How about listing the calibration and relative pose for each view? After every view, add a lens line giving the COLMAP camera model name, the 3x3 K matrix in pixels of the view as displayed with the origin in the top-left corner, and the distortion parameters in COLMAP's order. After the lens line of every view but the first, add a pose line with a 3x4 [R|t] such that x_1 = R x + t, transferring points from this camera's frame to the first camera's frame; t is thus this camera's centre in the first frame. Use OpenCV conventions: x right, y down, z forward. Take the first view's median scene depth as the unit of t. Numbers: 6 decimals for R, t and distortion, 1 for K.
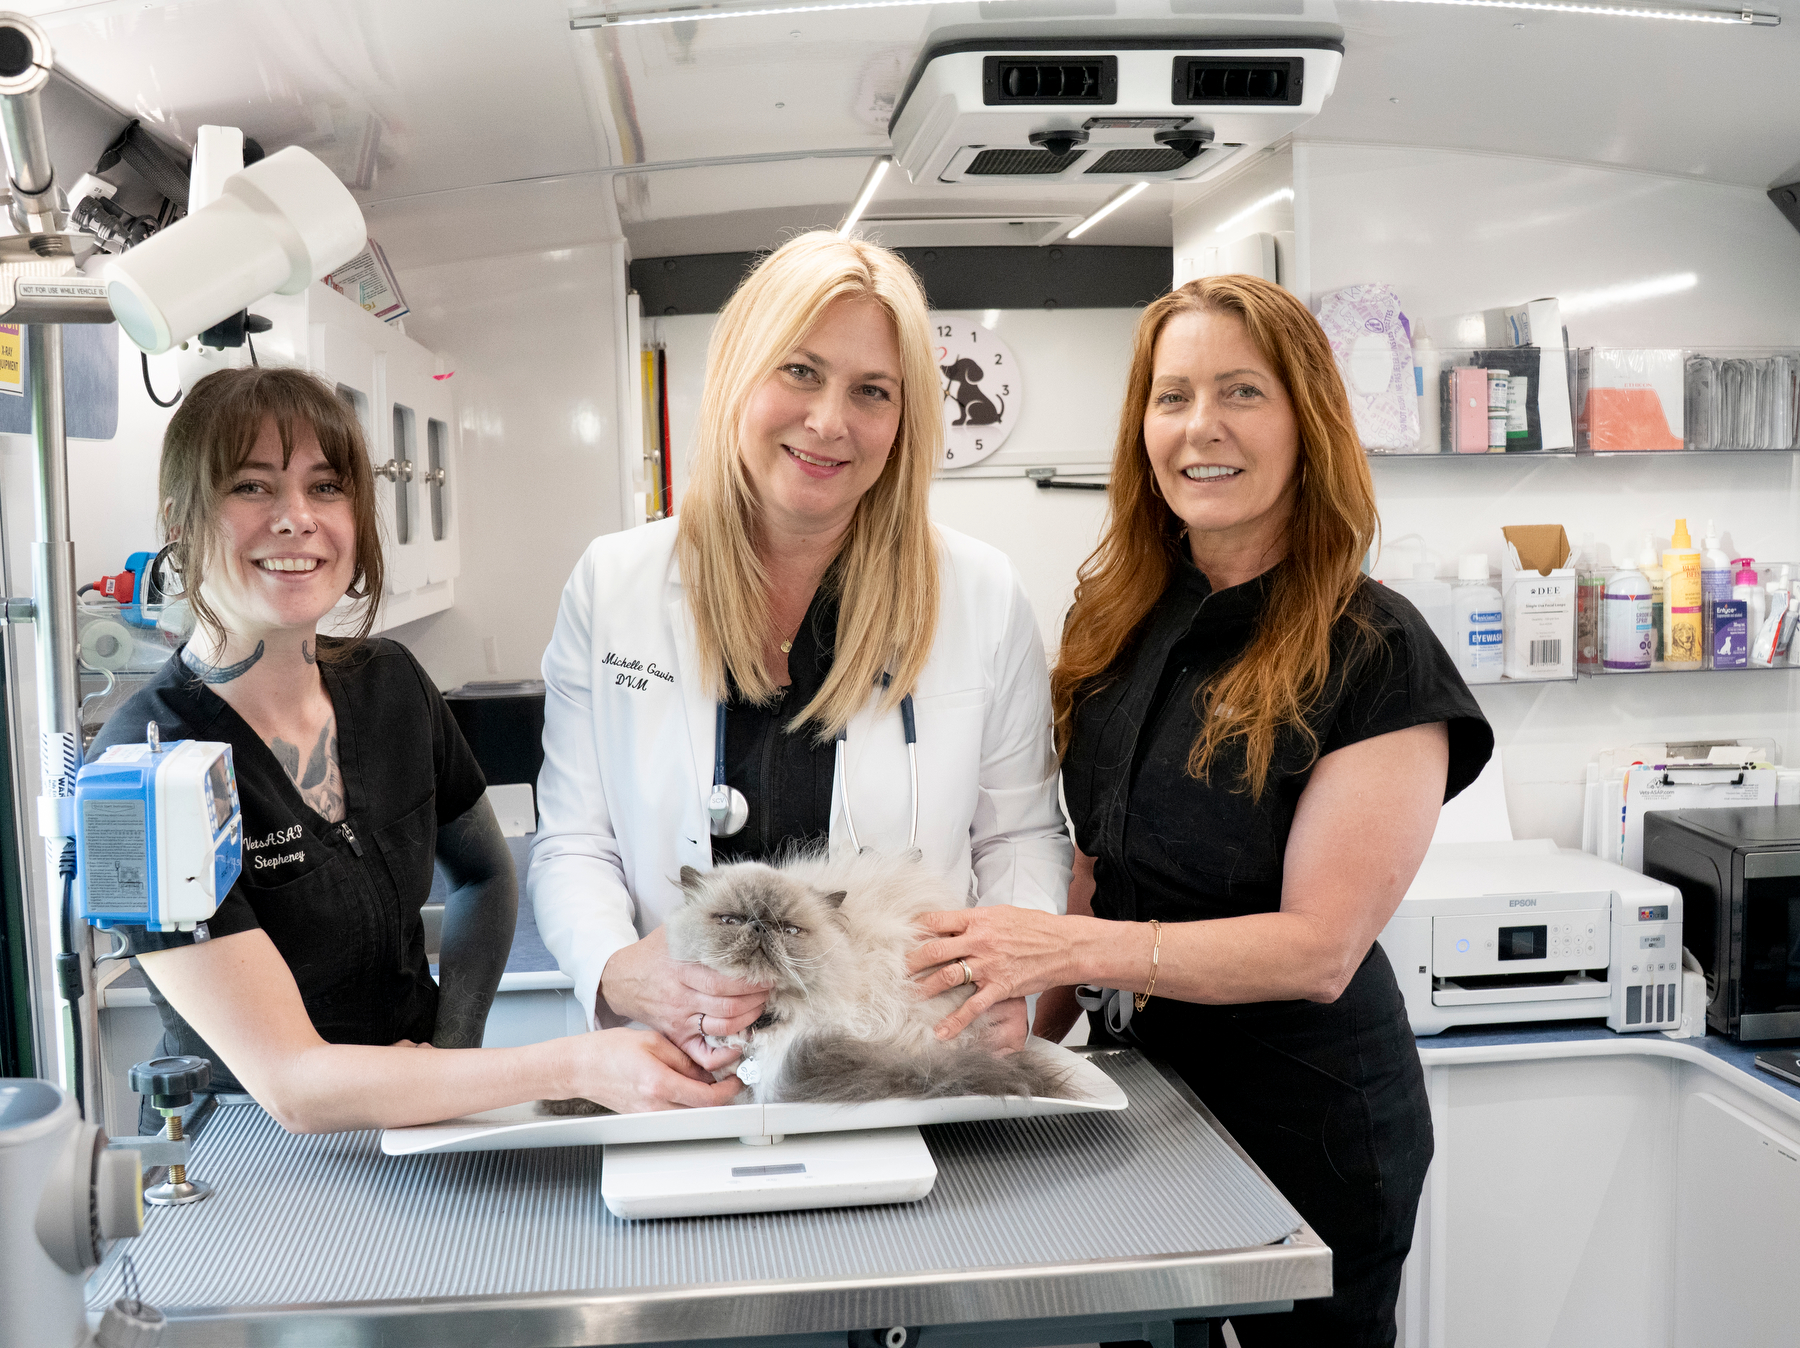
lens RADIAL K [[2130.4, 0, 887.6], [0, 2130.4, 676.6], [0, 0, 1]] dist [-0.139656, 0.124950]
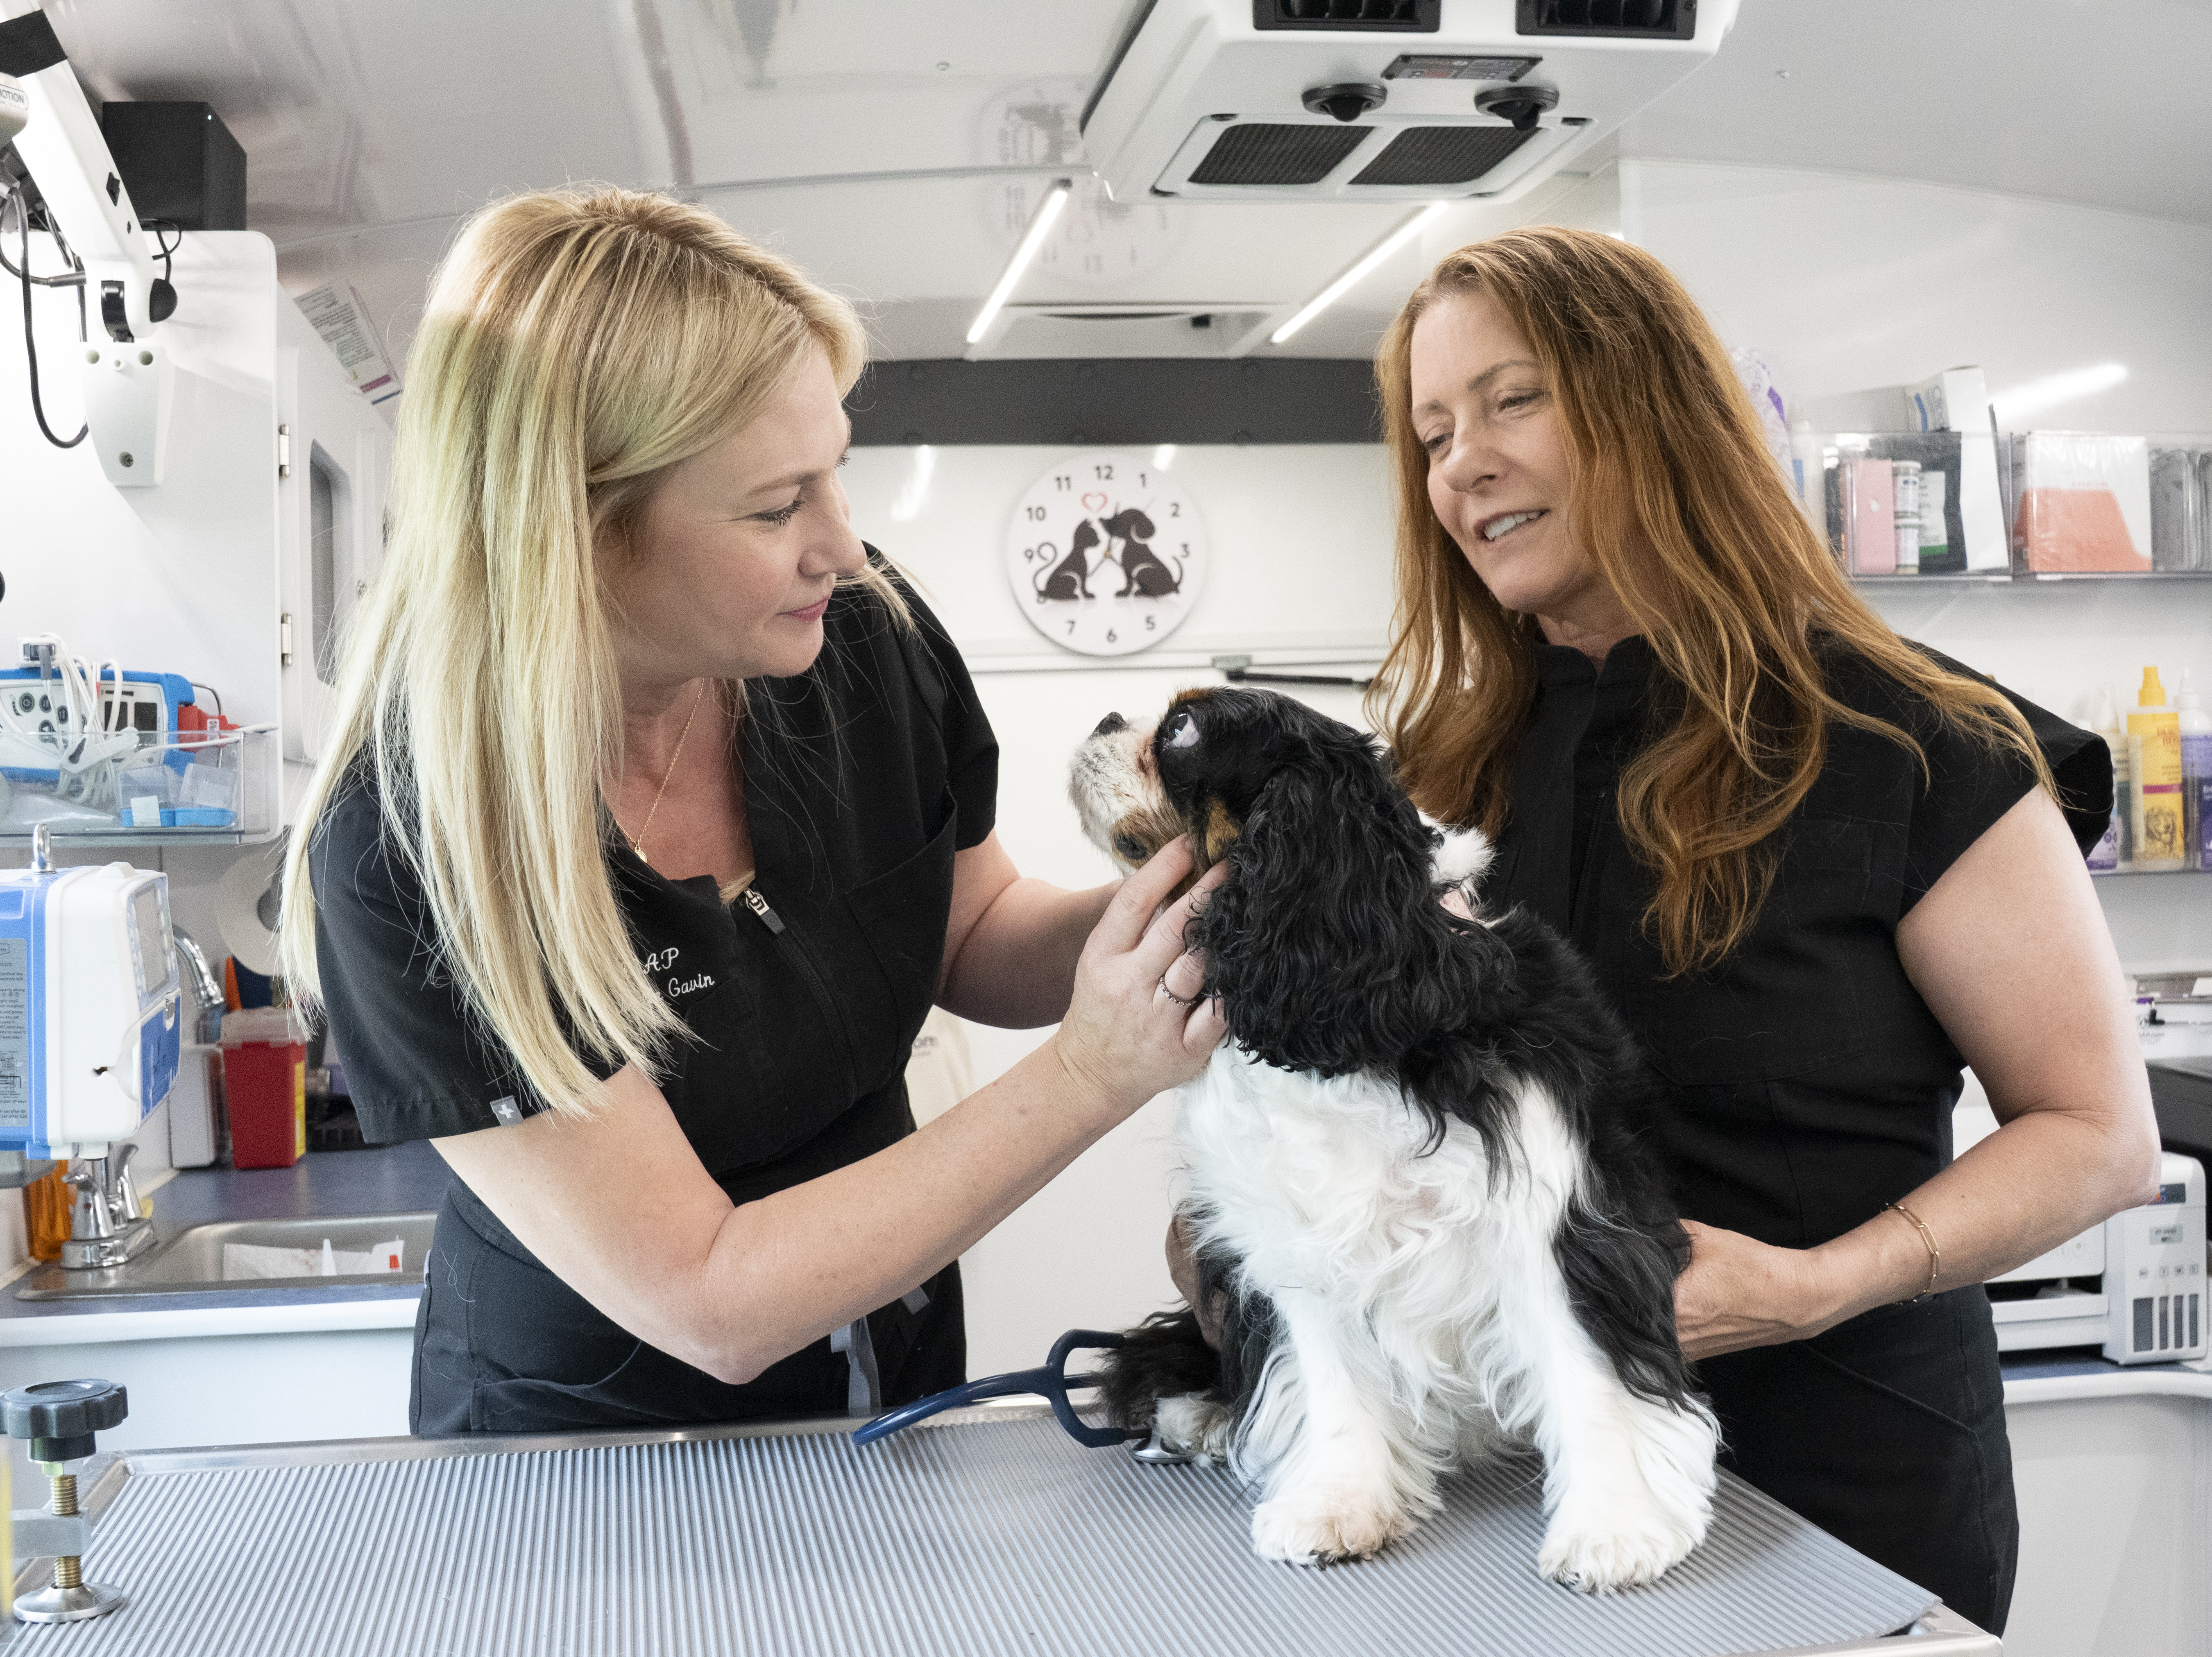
lens RADIAL K [[2613.7, 0, 1067.6], [0, 2613.7, 830.7], [0, 0, 1]] dist [-0.136317, 0.110365]
pose [[0.998752, -0.006016, 0.049587, -0.047259], [0.009586, 0.997353, -0.072076, 0.044357], [-0.049022, 0.072462, 0.996166, 0.128401]]
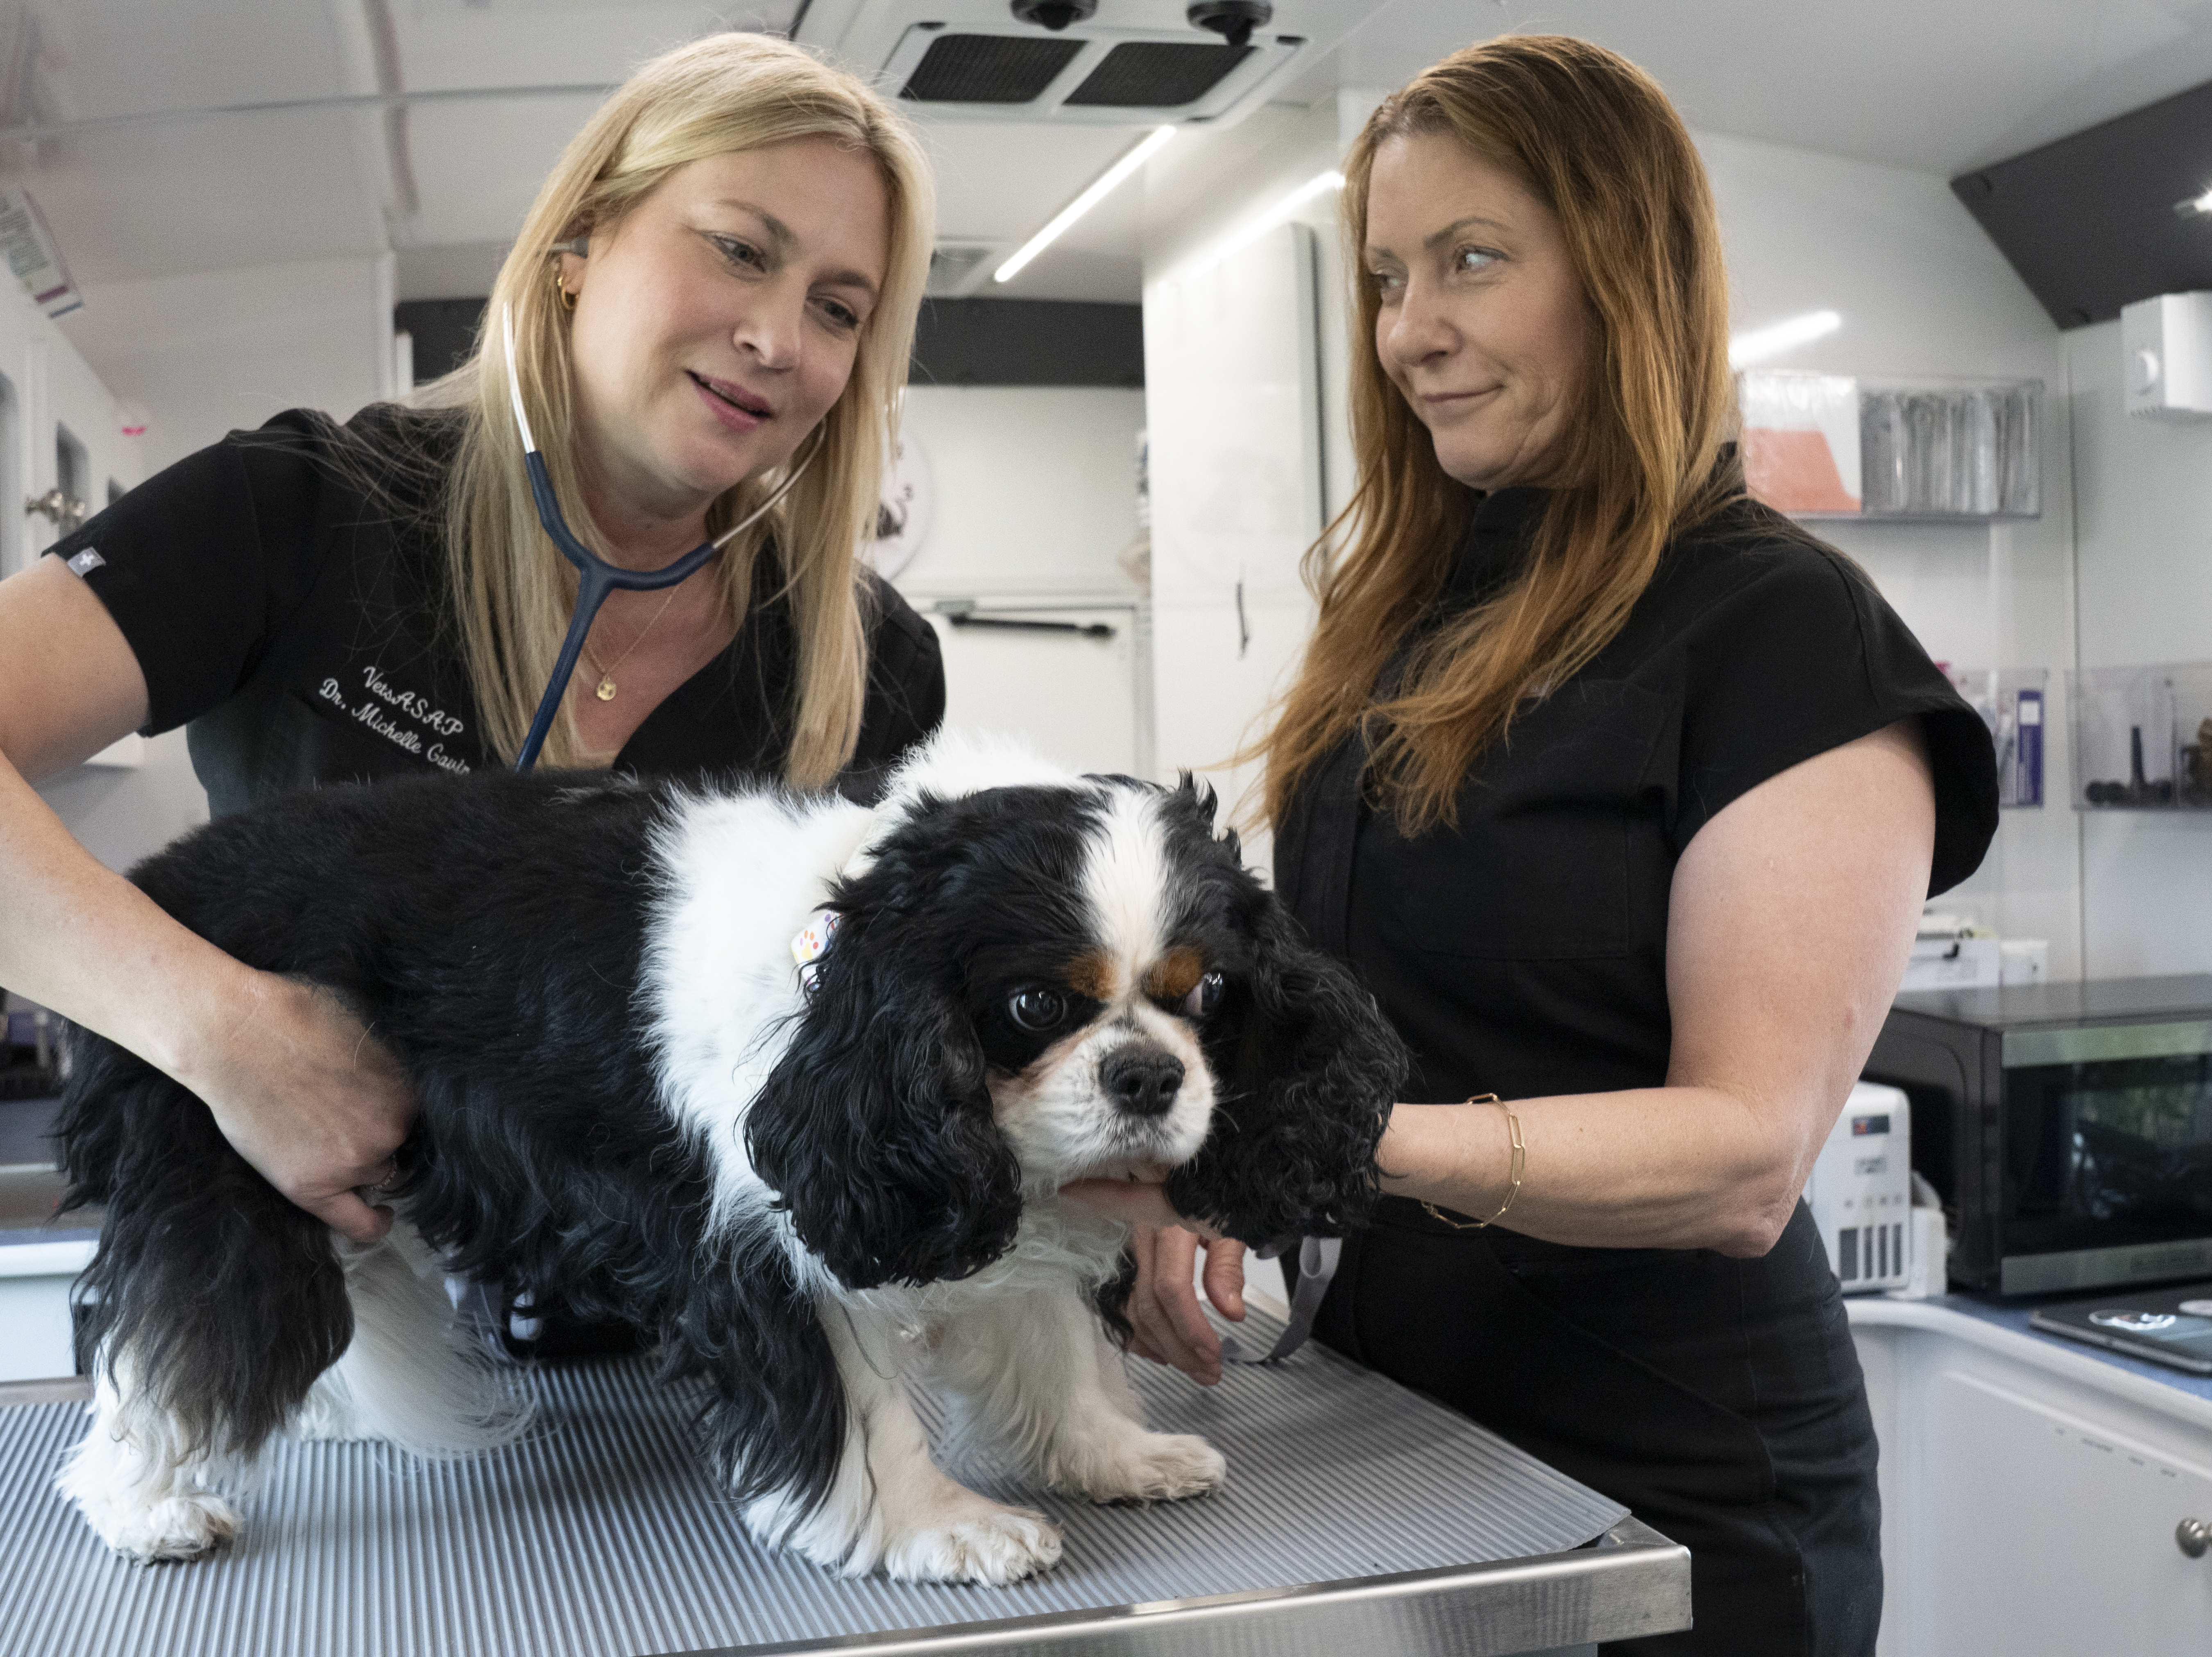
lens RADIAL K [[2602.7, 0, 1087.0], [0, 2602.7, 830.1], [0, 0, 1]] dist [-0.126006, 0.079666]
pose [[0.988065, -0.005467, 0.153938, -0.033427], [0.014788, 0.998121, -0.059468, 0.055197], [-0.153324, 0.061034, 0.986289, 0.148674]]
